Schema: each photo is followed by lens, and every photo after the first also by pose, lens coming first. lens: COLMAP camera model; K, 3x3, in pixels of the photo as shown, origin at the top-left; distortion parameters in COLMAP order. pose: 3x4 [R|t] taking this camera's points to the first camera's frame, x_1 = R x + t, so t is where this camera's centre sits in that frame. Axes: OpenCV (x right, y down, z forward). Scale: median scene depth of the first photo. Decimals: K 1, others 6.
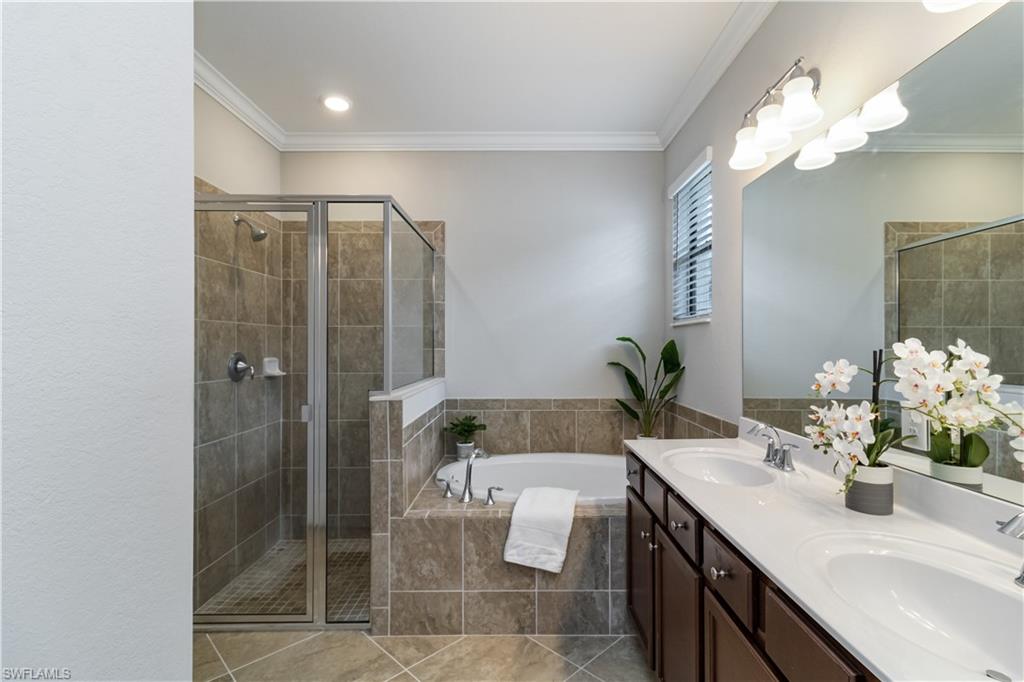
lens RADIAL K [[481.3, 0, 515.8], [0, 481.3, 343.0], [0, 0, 1]] dist [0.008573, 0.001030]
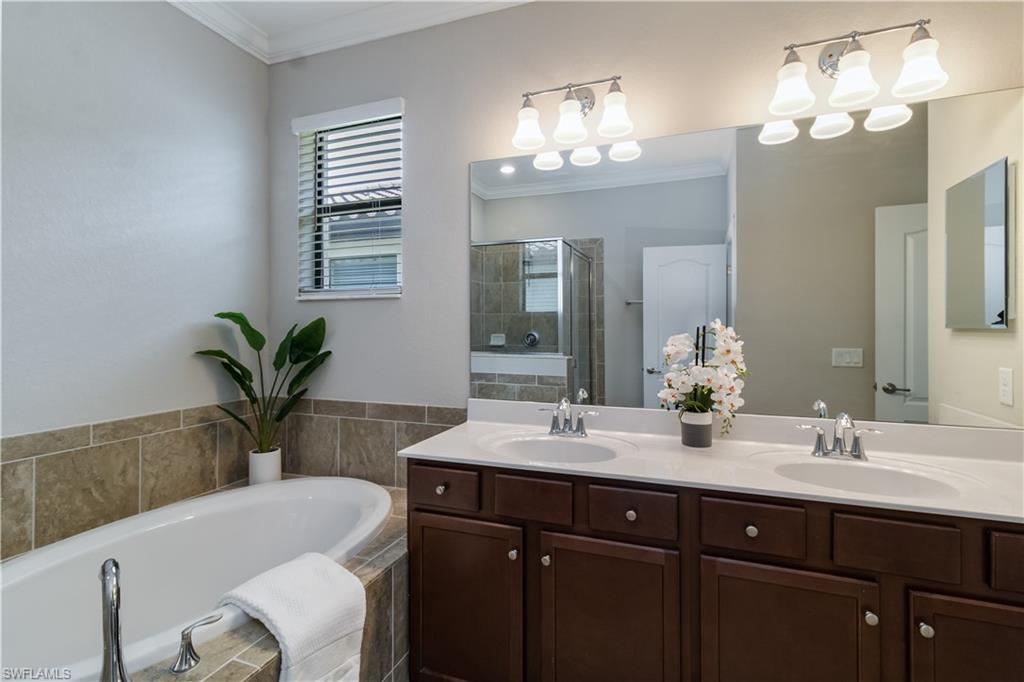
lens RADIAL K [[481.3, 0, 511.1], [0, 481.3, 327.3], [0, 0, 1]] dist [0.008573, 0.001030]
pose [[0.343867, 0.005988, 0.938999, -0.305567], [-0.004451, 0.999979, -0.004747, 0.011226], [-0.939008, -0.002548, 0.343886, 0.442651]]
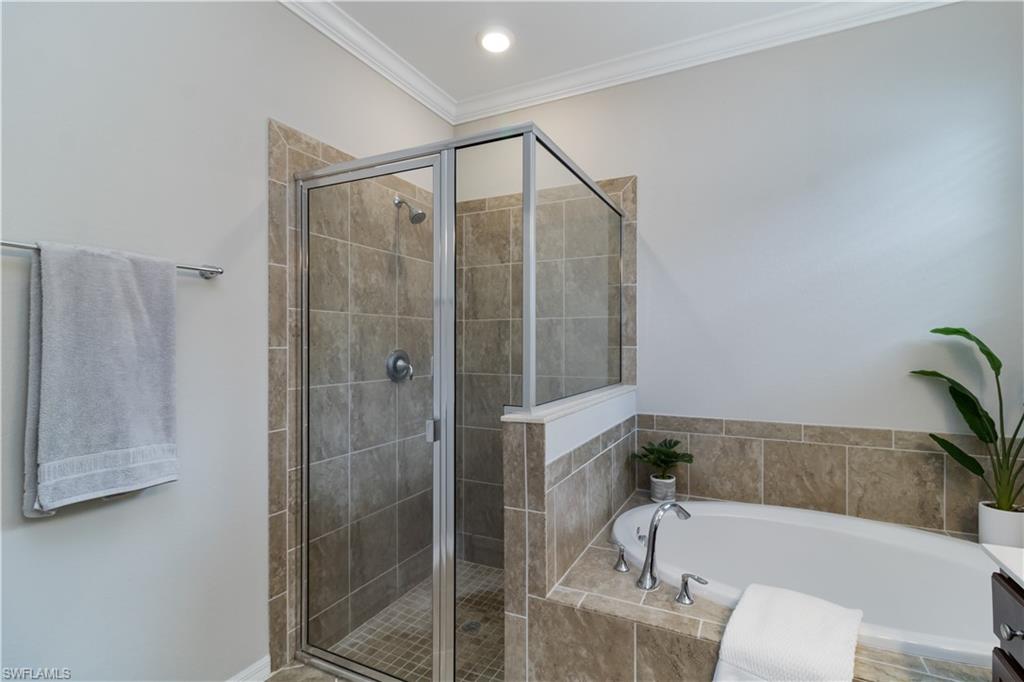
lens RADIAL K [[481.3, 0, 521.8], [0, 481.3, 345.2], [0, 0, 1]] dist [0.008573, 0.001030]
pose [[0.901296, 0.002967, -0.433194, 0.018787], [0.001167, 0.999956, 0.009277, 0.003139], [0.433202, -0.008866, 0.901253, 0.289687]]
